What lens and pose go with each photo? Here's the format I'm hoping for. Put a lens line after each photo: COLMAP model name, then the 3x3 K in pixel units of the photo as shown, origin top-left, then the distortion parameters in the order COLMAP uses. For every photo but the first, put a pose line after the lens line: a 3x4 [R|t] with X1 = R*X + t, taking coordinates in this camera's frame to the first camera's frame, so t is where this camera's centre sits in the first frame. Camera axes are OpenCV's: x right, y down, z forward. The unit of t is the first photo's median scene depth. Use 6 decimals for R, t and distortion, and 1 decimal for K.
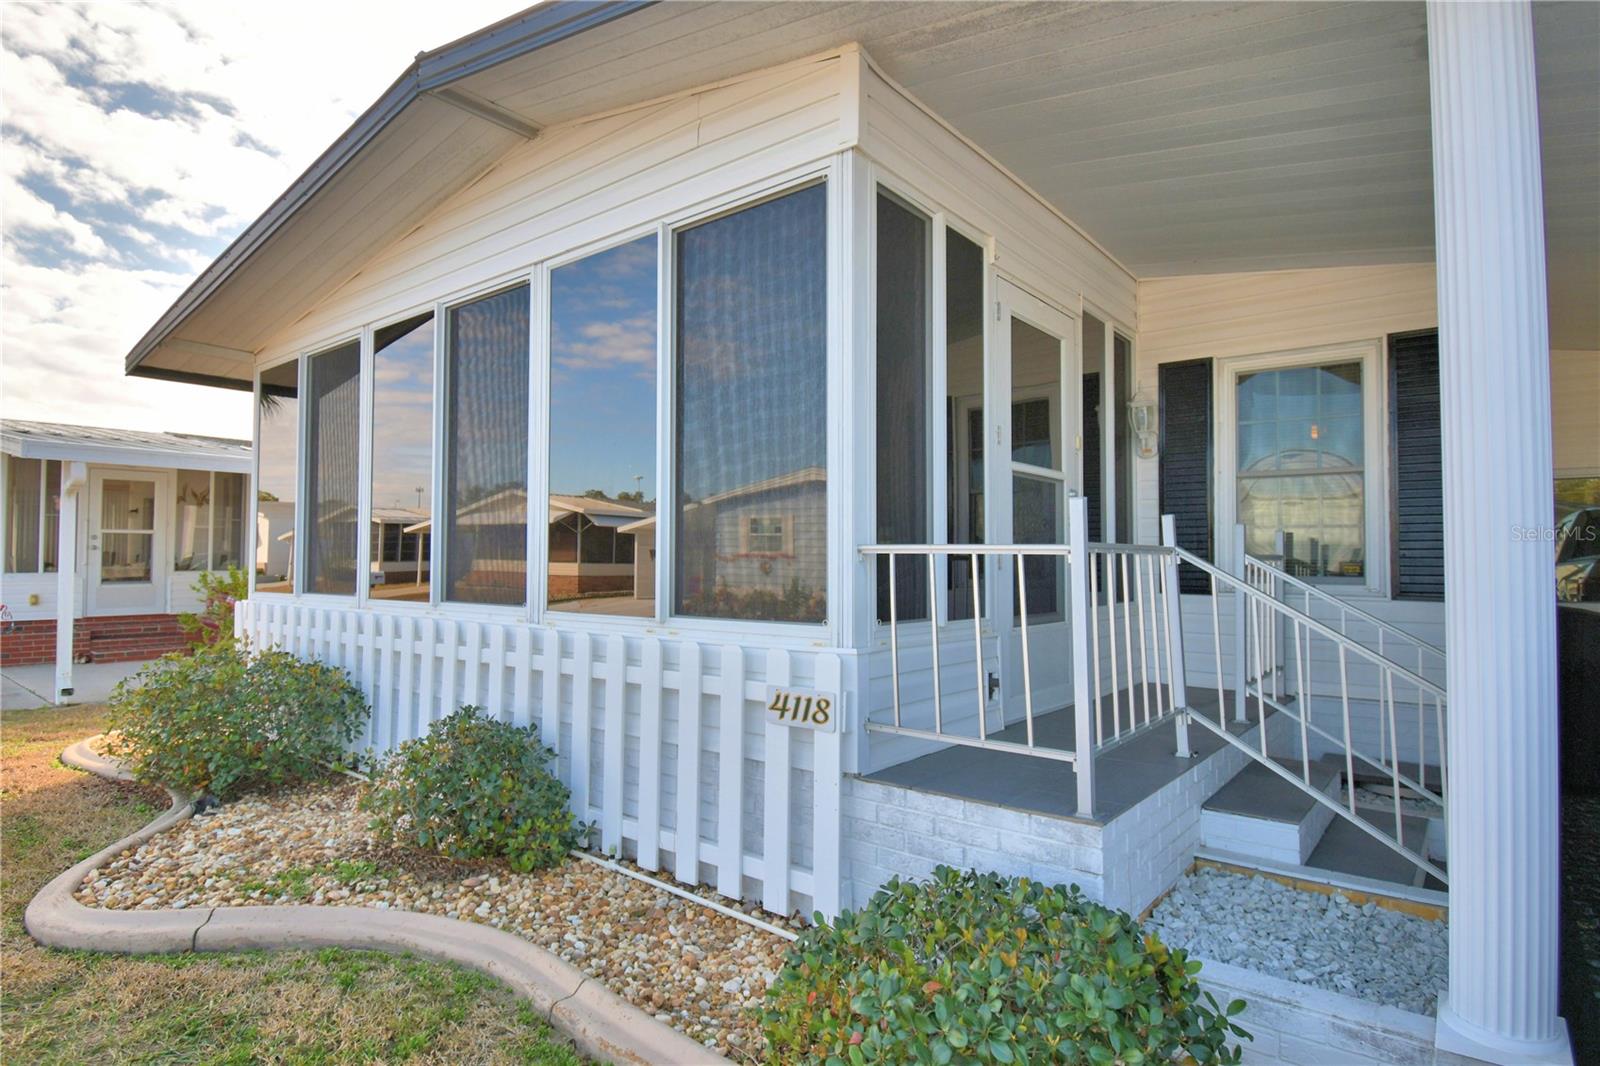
lens RADIAL K [[838.5, 0, 784.7], [0, 838.5, 528.1], [0, 0, 1]] dist [-0.001376, -0.002251]
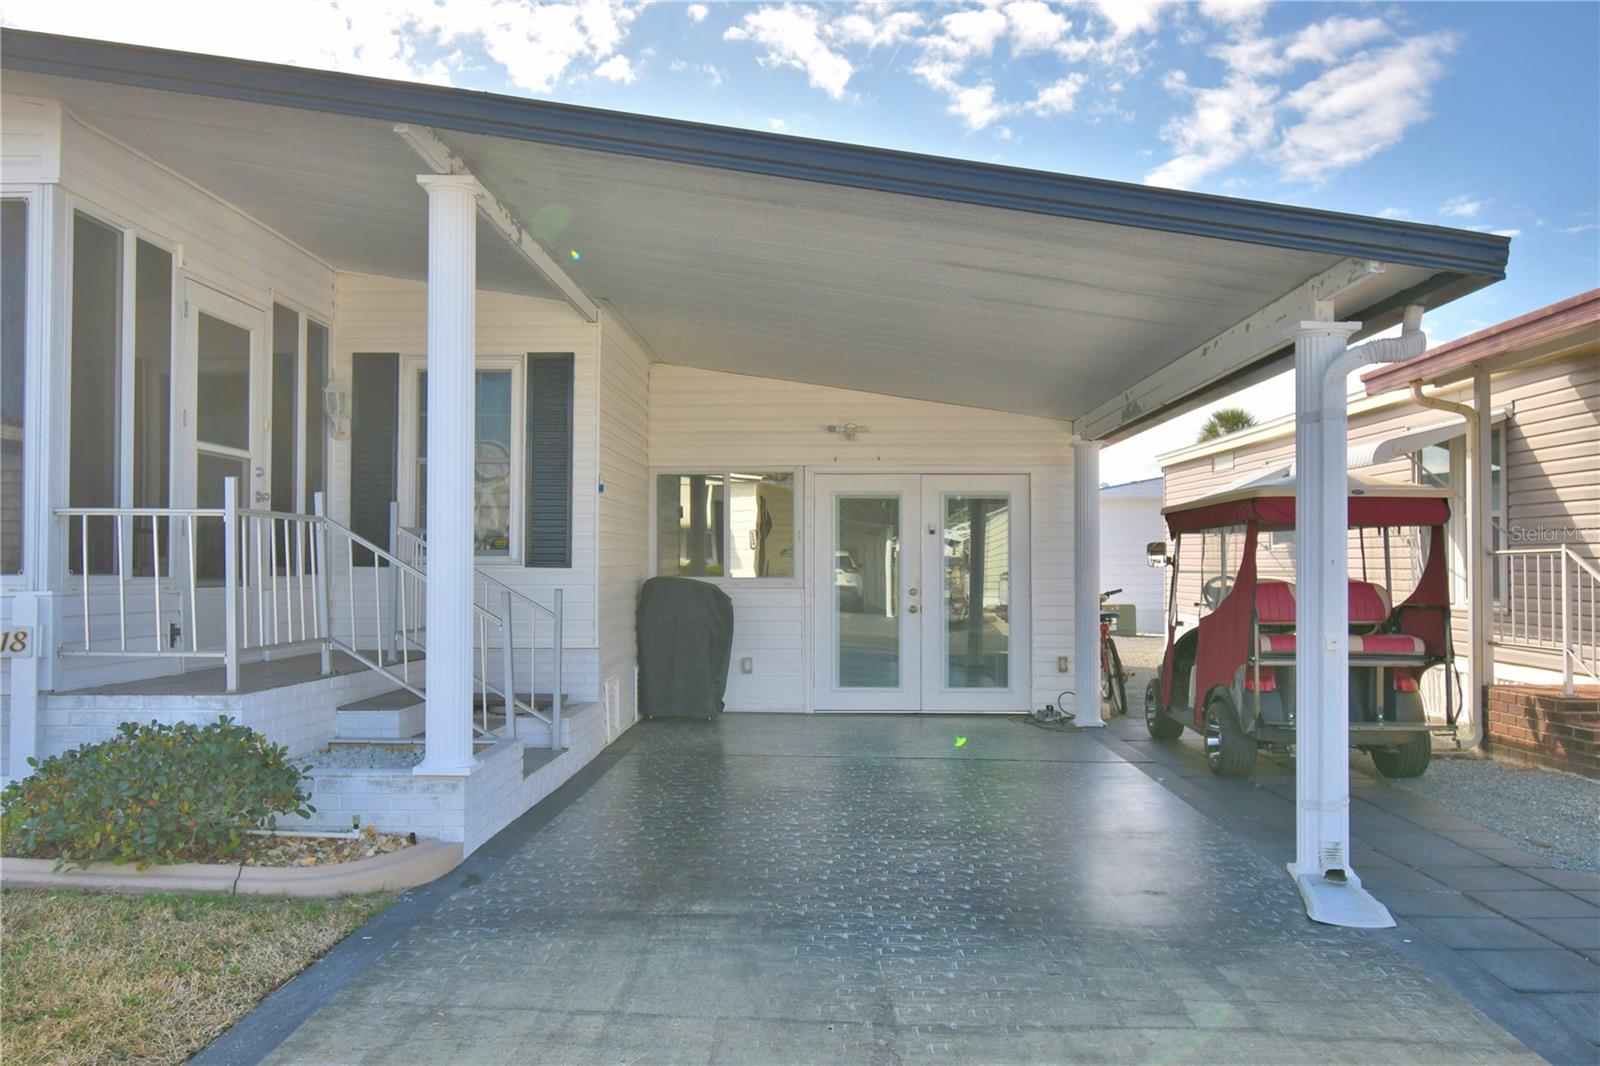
lens RADIAL K [[1316.0, 0, 789.8], [0, 1316.0, 532.1], [0, 0, 1]] dist [-0.006265, -0.008736]
pose [[0.795332, 0.011337, 0.606068, -0.177869], [-0.016603, 0.999857, 0.003084, 0.026179], [-0.605946, -0.012515, 0.795407, -0.959149]]
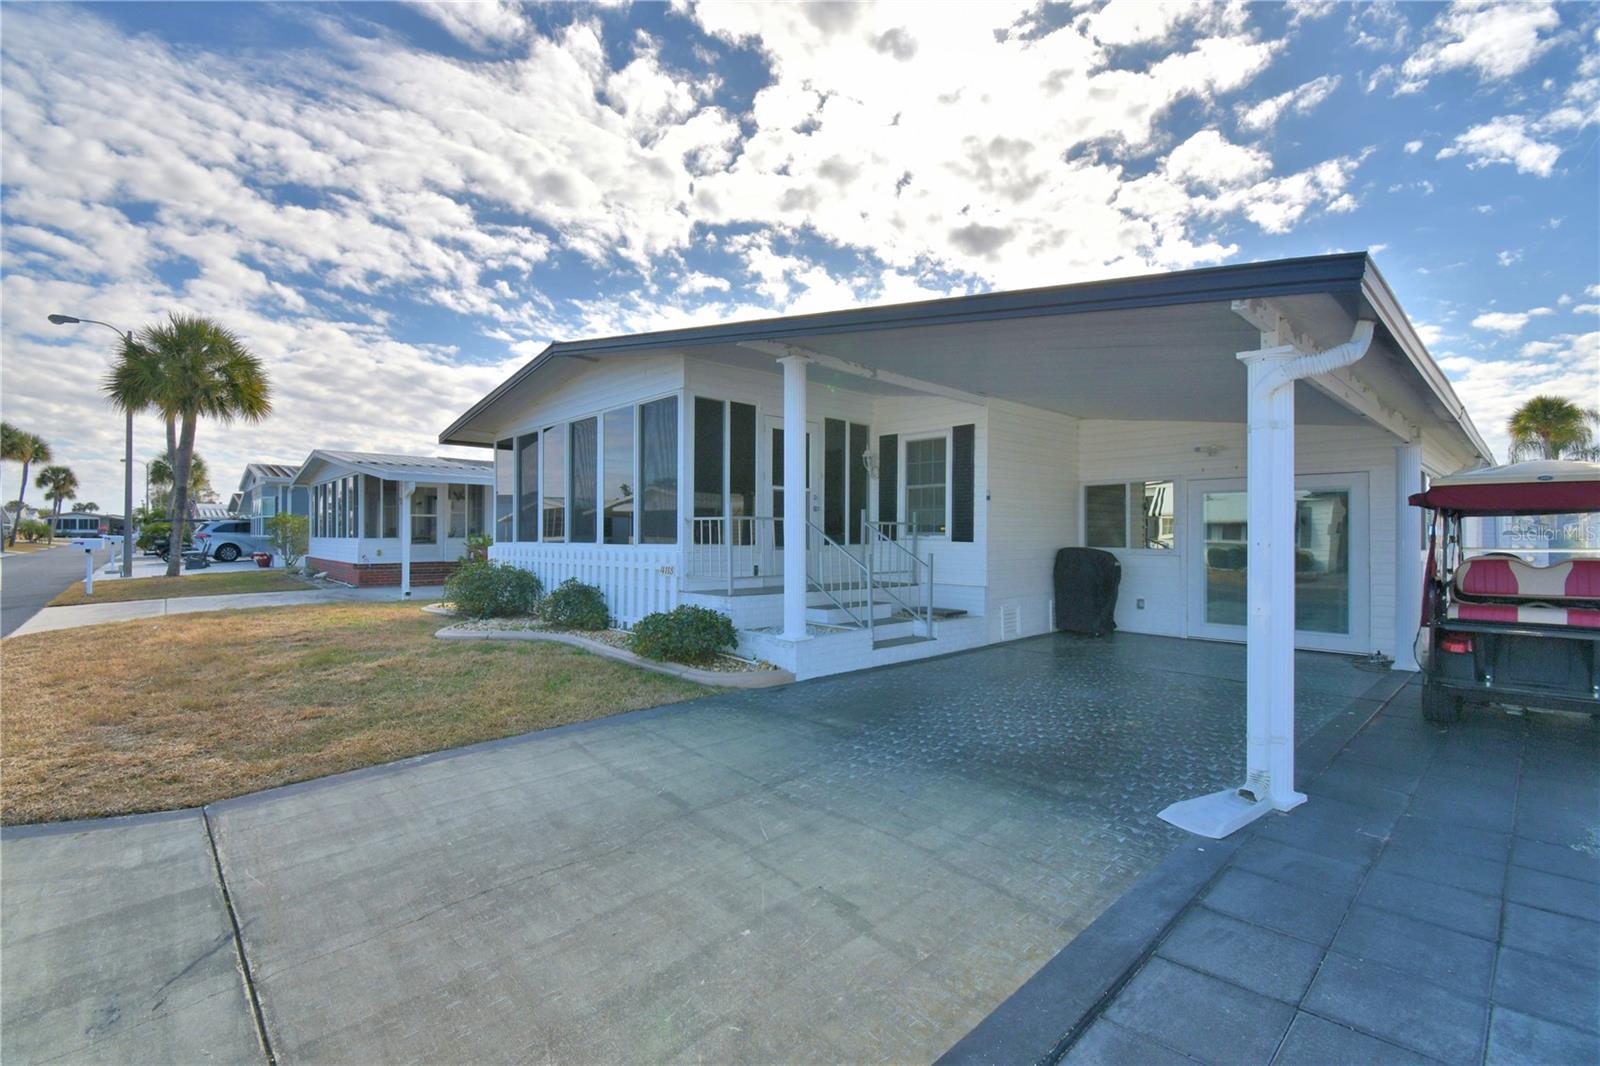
lens RADIAL K [[706.1, 0, 804.1], [0, 706.1, 531.2], [0, 0, 1]] dist [0.002310, -0.014856]
pose [[0.990497, -0.000164, -0.137532, 0.714105], [0.003903, 0.999630, 0.026914, 0.003489], [0.137477, -0.027195, 0.990132, -1.221069]]
